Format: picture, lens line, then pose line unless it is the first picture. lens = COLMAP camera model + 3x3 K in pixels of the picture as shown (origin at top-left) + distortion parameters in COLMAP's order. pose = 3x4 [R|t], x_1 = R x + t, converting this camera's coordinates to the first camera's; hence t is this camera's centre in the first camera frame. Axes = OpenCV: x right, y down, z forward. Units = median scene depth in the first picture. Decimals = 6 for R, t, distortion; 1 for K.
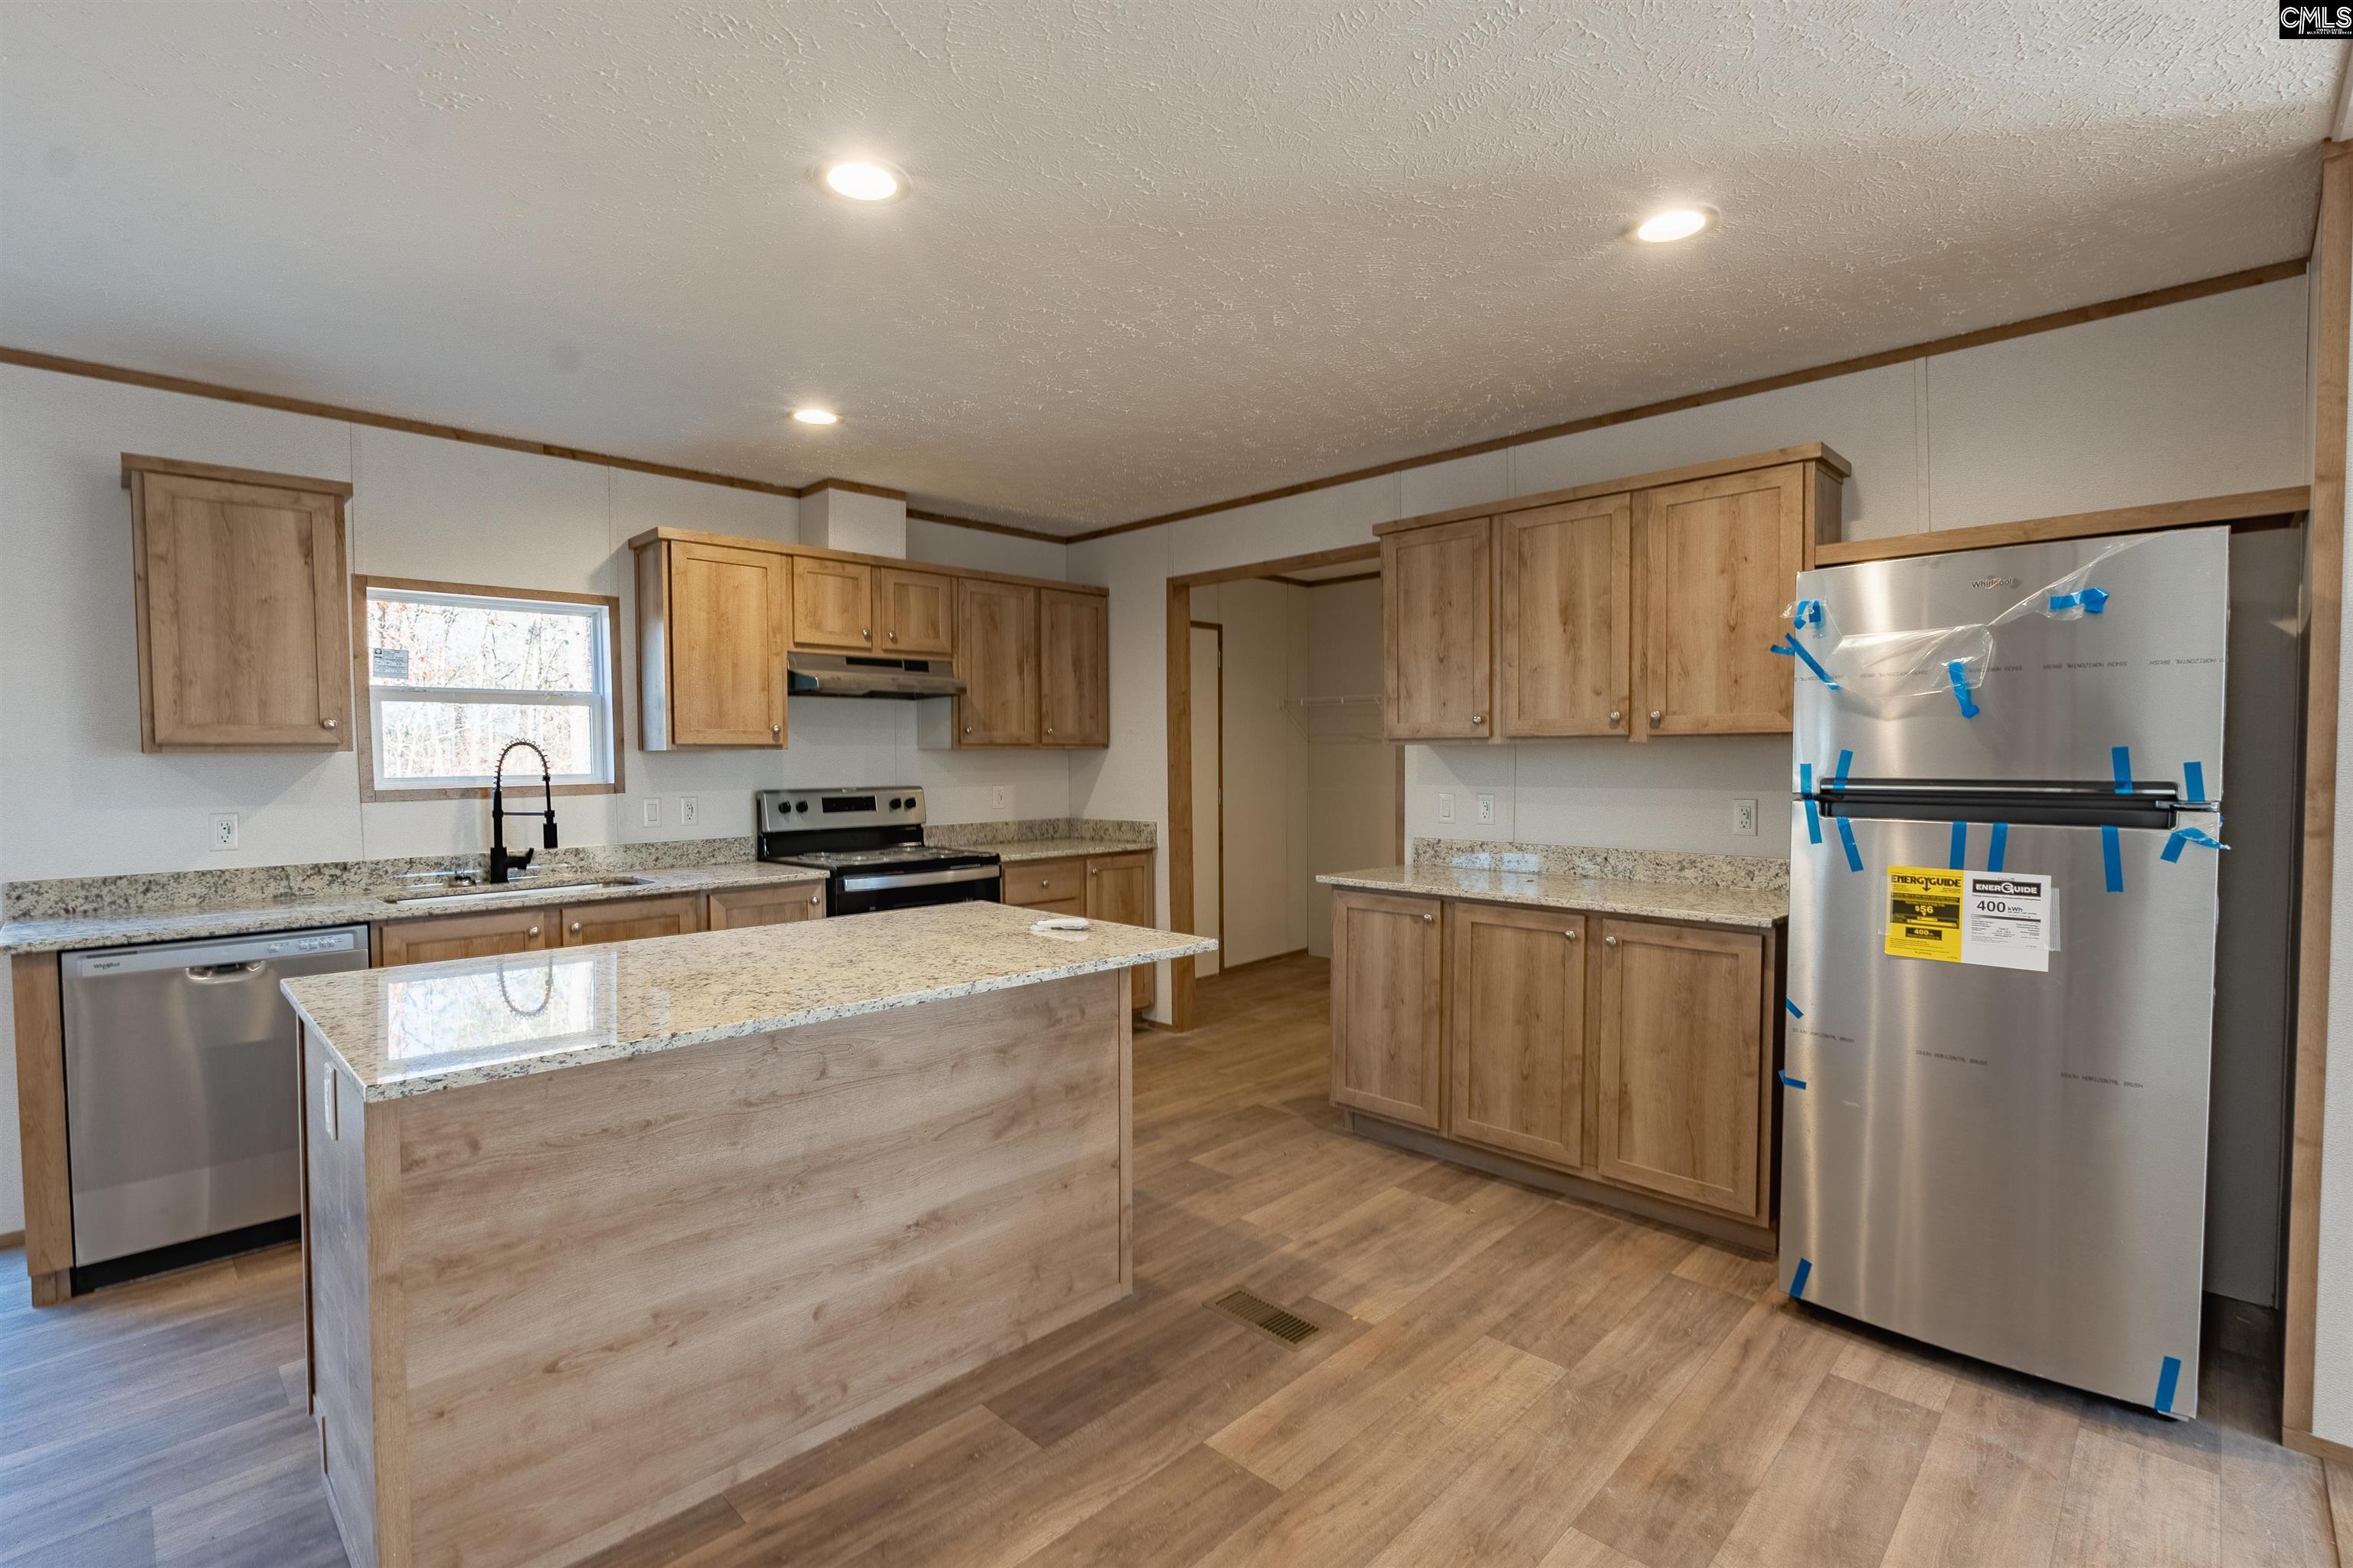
lens RADIAL K [[1067.7, 0, 1145.7], [0, 1067.7, 785.5], [0, 0, 1]] dist [-0.019142, 0.010959]
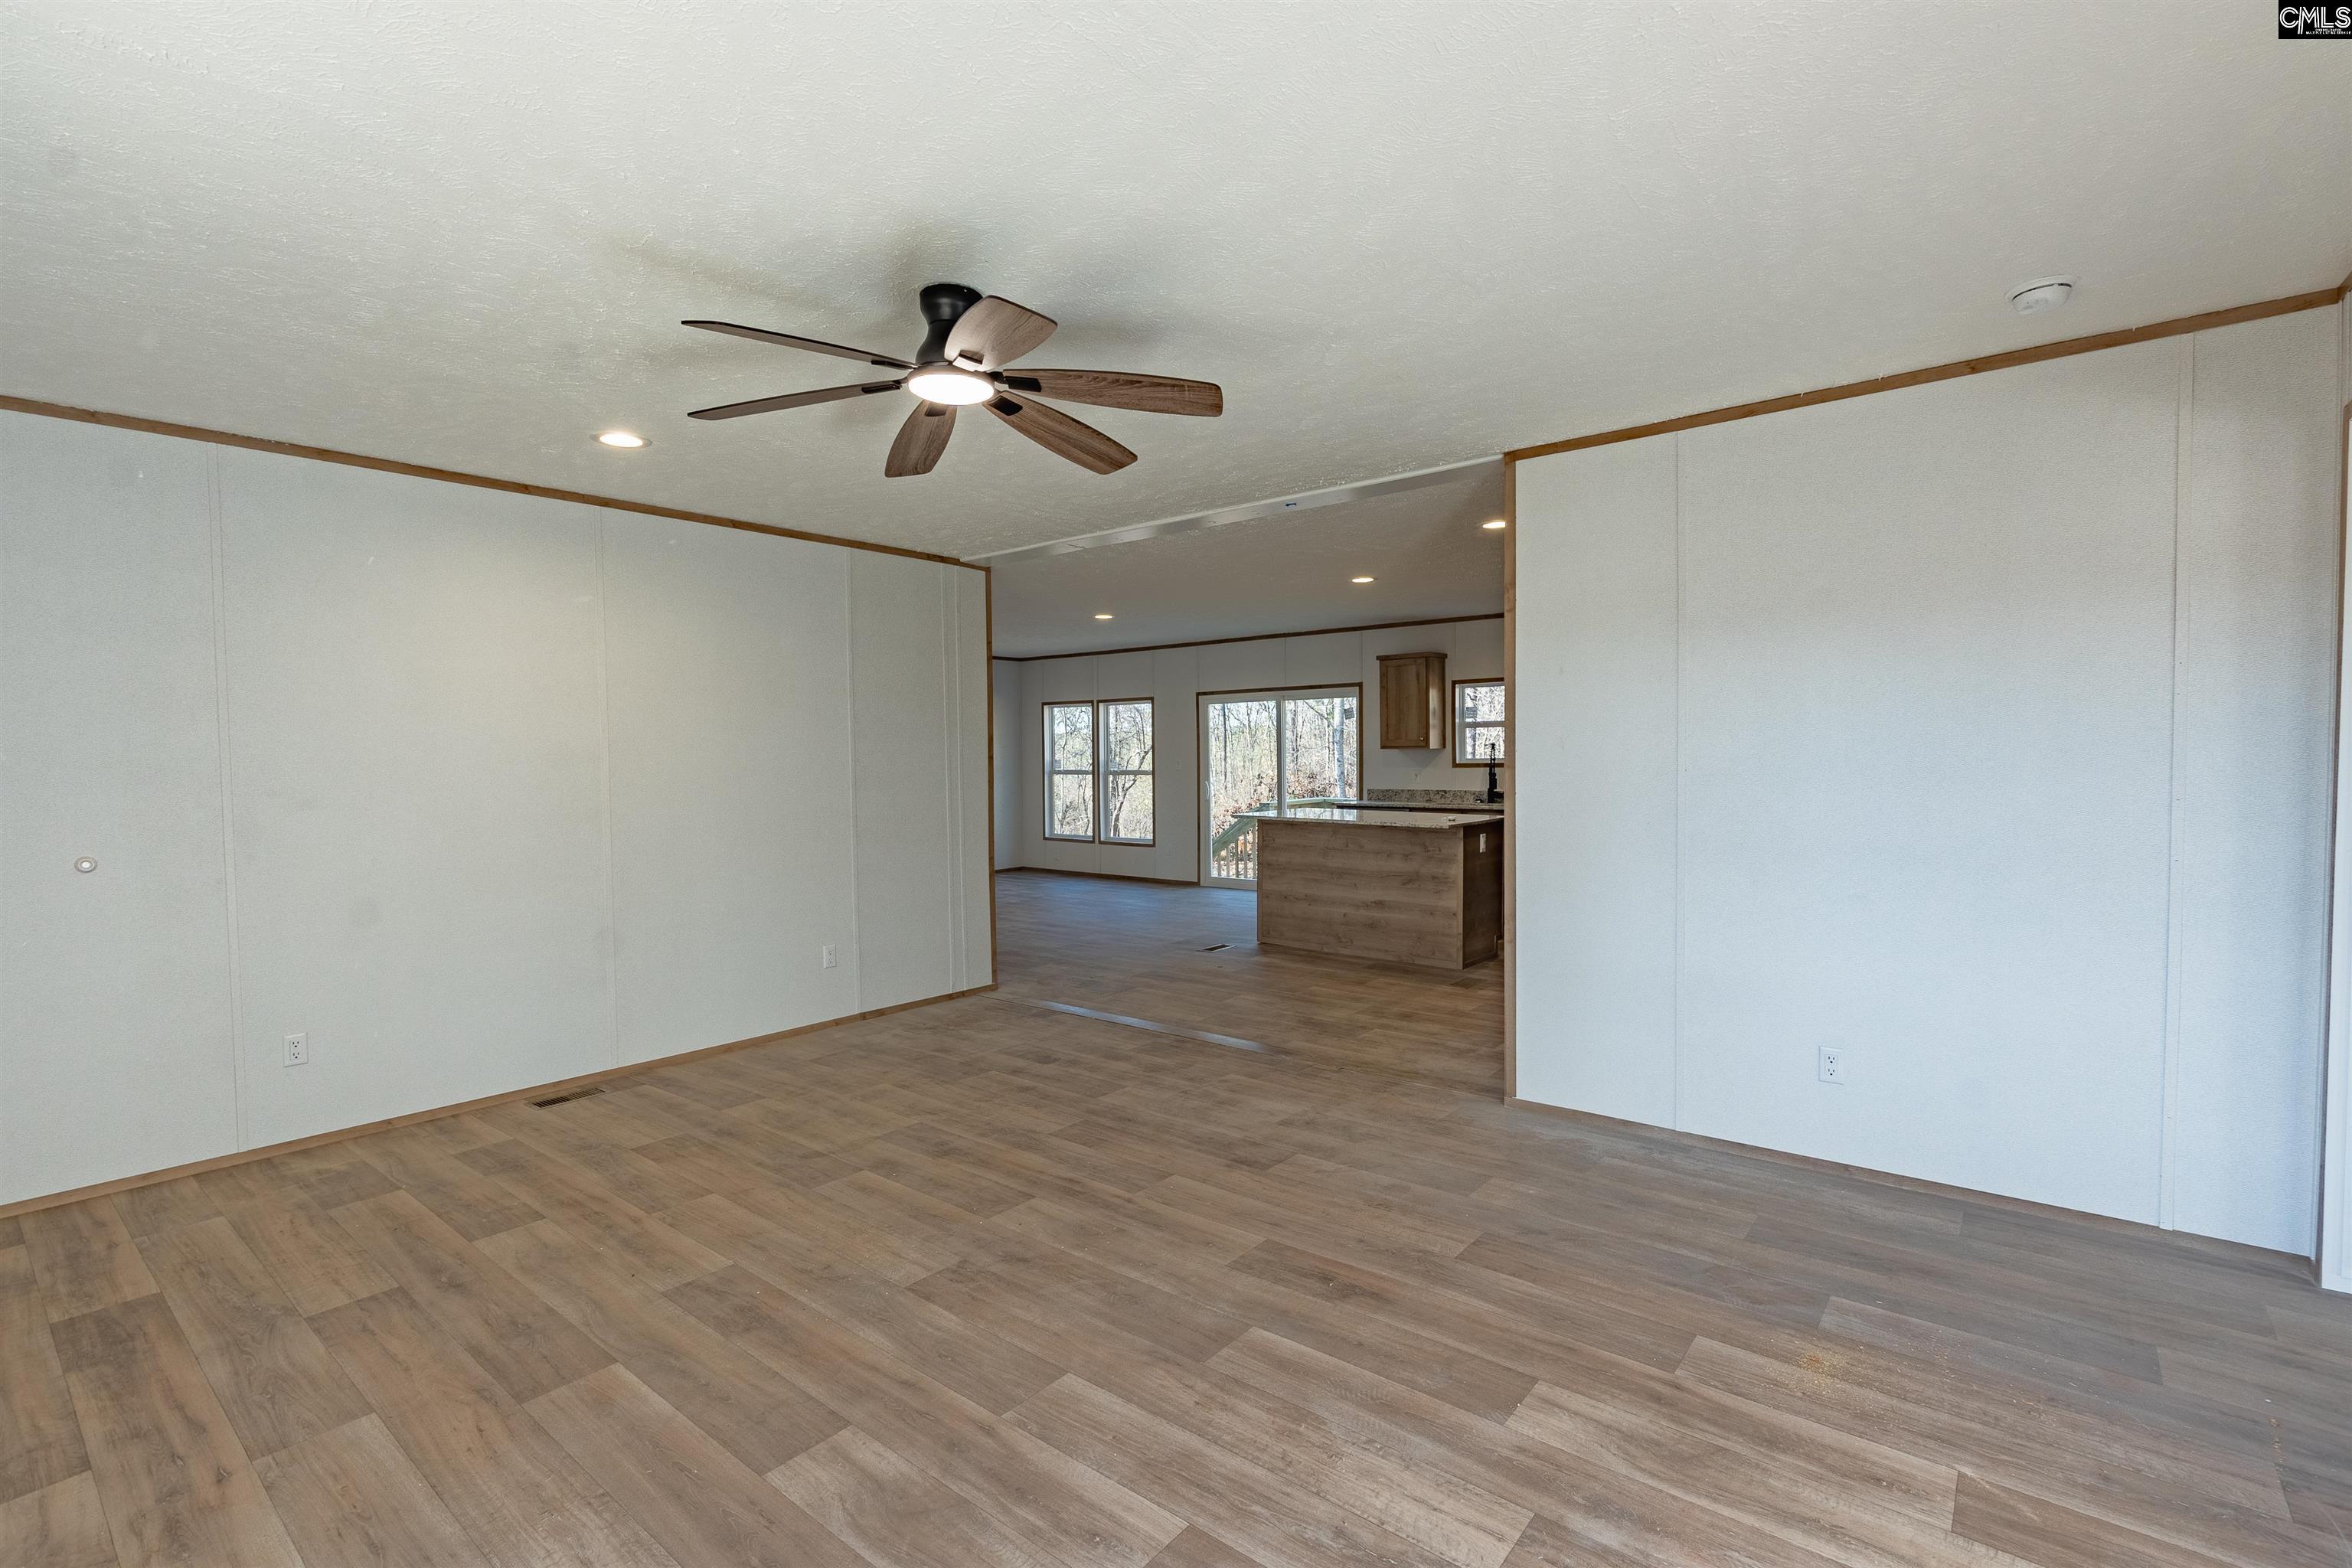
lens RADIAL K [[1065.3, 0, 1179.9], [0, 1065.3, 842.3], [0, 0, 1]] dist [-0.000558, 0.000772]
pose [[0.106209, 0.086573, -0.990568, 1.681244], [-0.015004, 0.996229, 0.085459, -0.013700], [0.994231, 0.005786, 0.107108, 0.056269]]
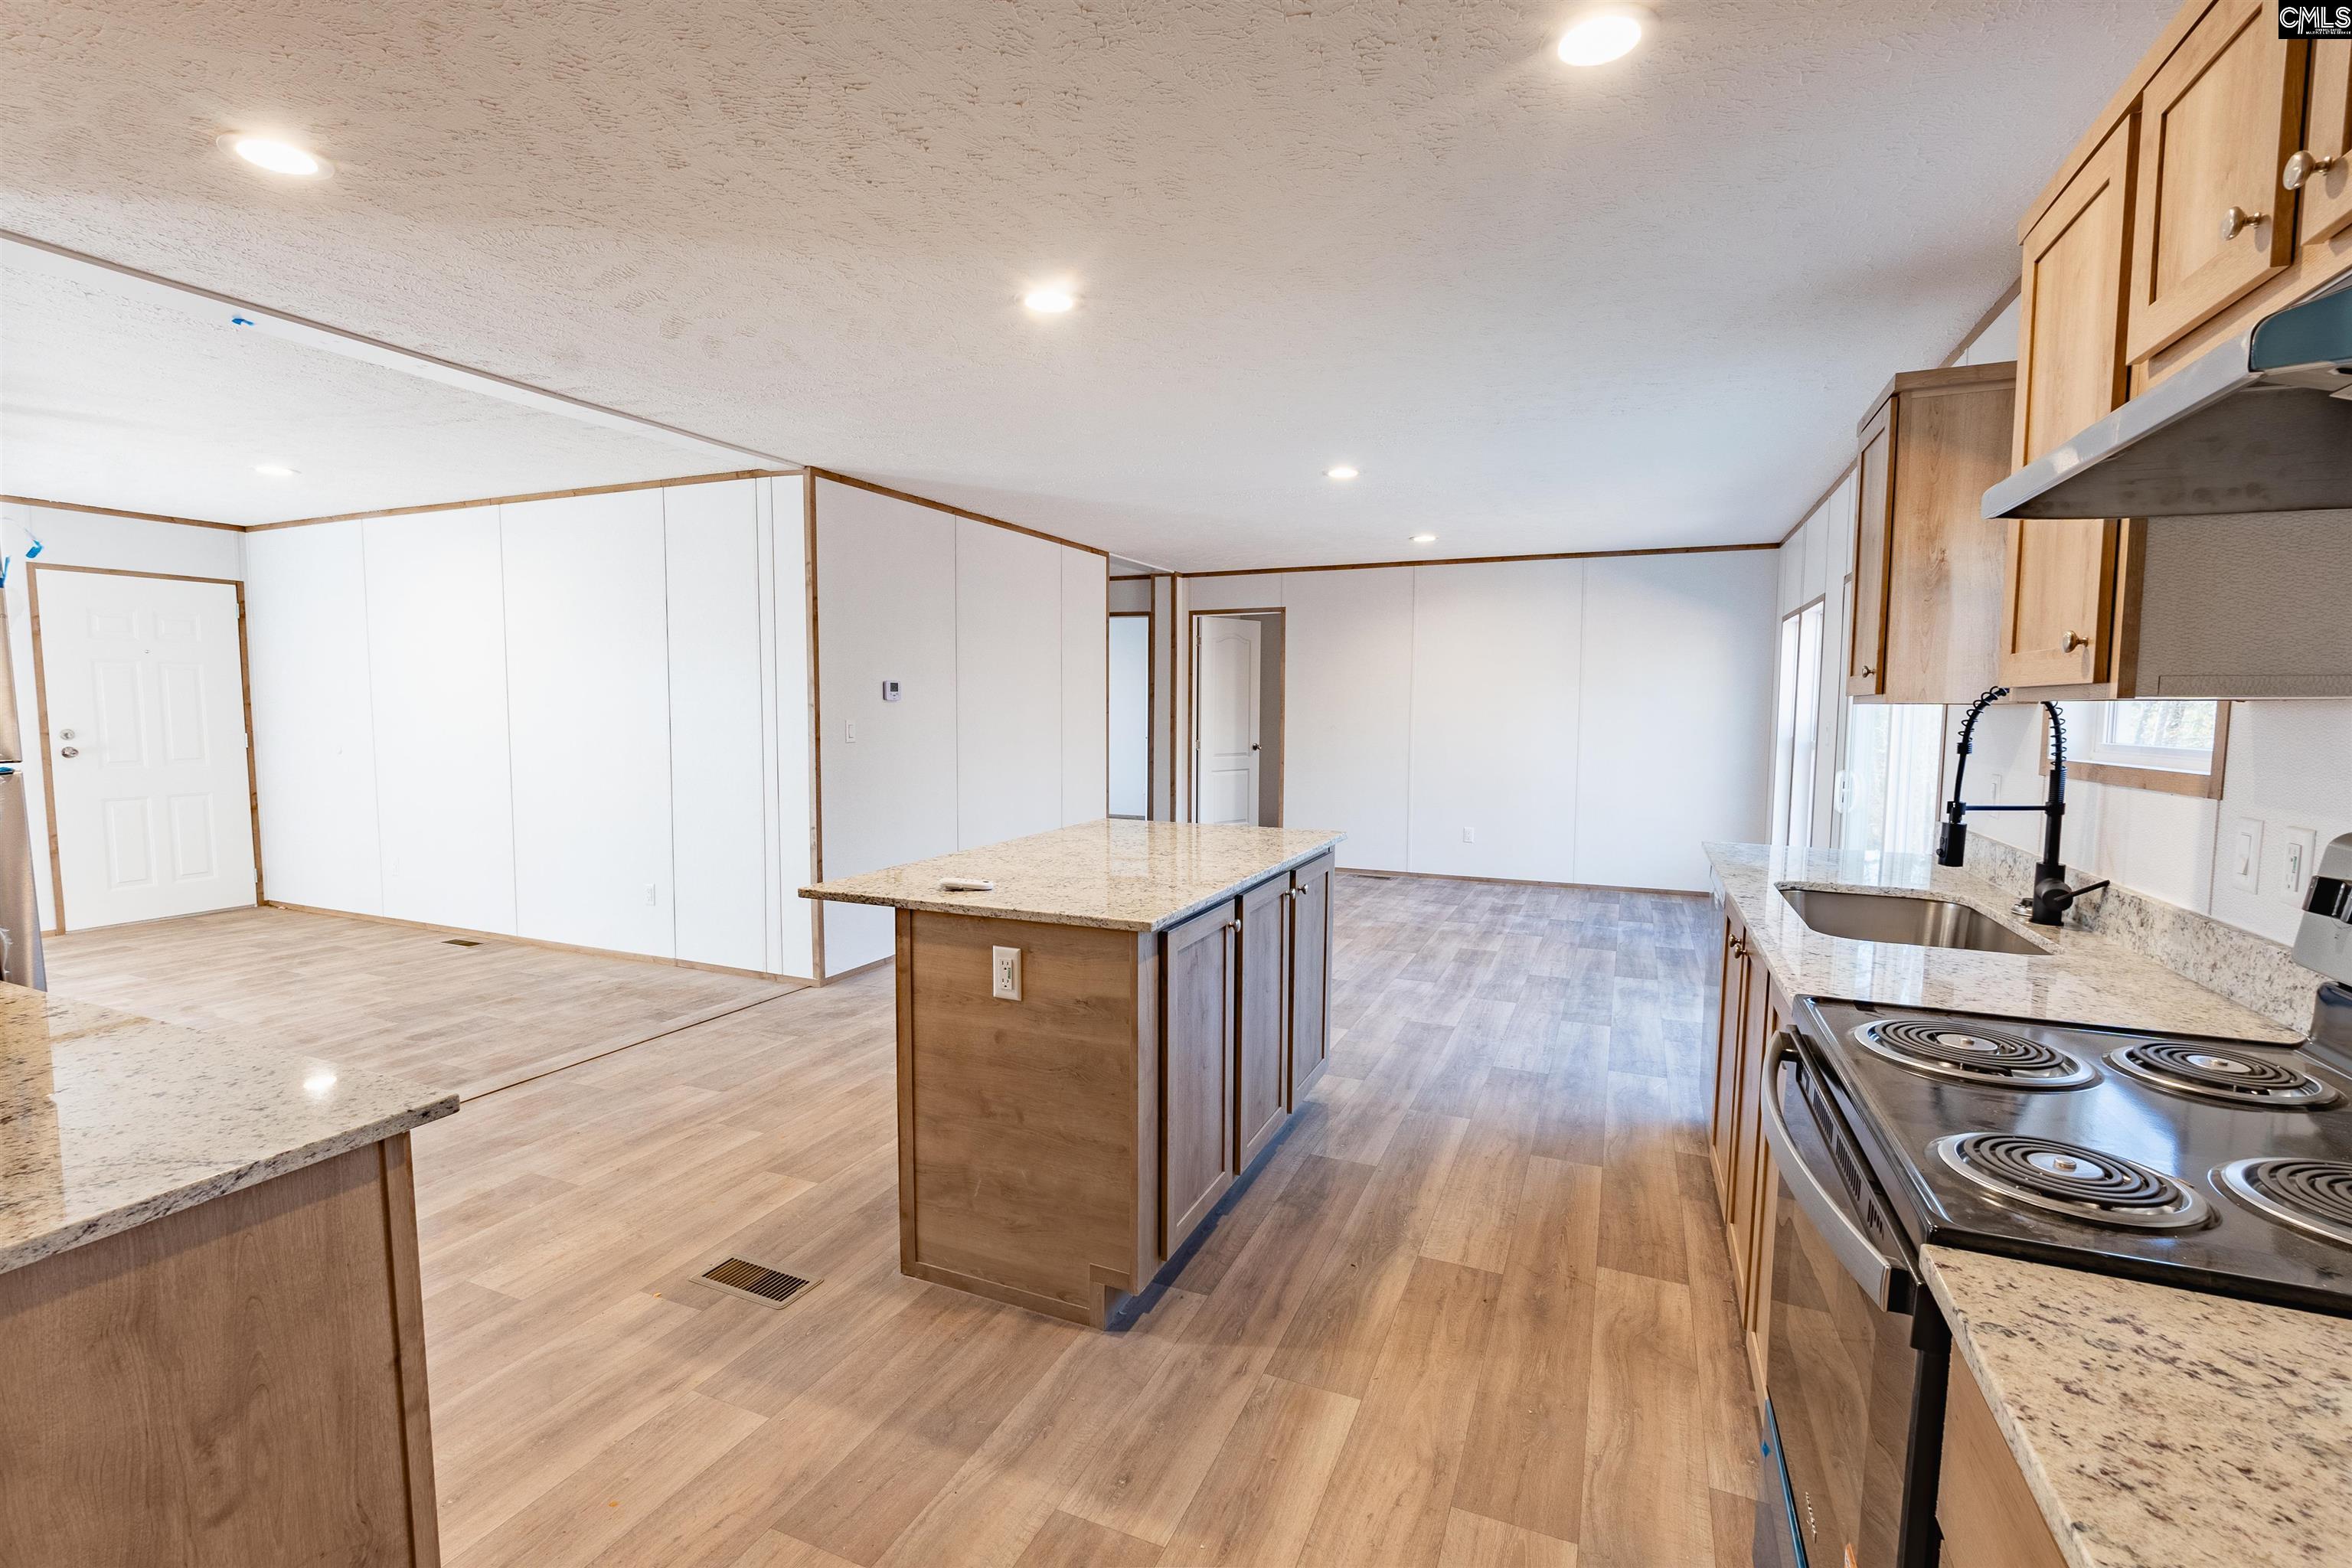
lens RADIAL K [[1067.2, 0, 1145.2], [0, 1067.2, 785.5], [0, 0, 1]] dist [-0.019142, 0.010959]
pose [[-0.933823, 0.025569, -0.356821, 0.079326], [-0.010842, 0.994962, 0.099669, -0.038775], [0.357572, 0.096942, -0.928840, 1.375844]]
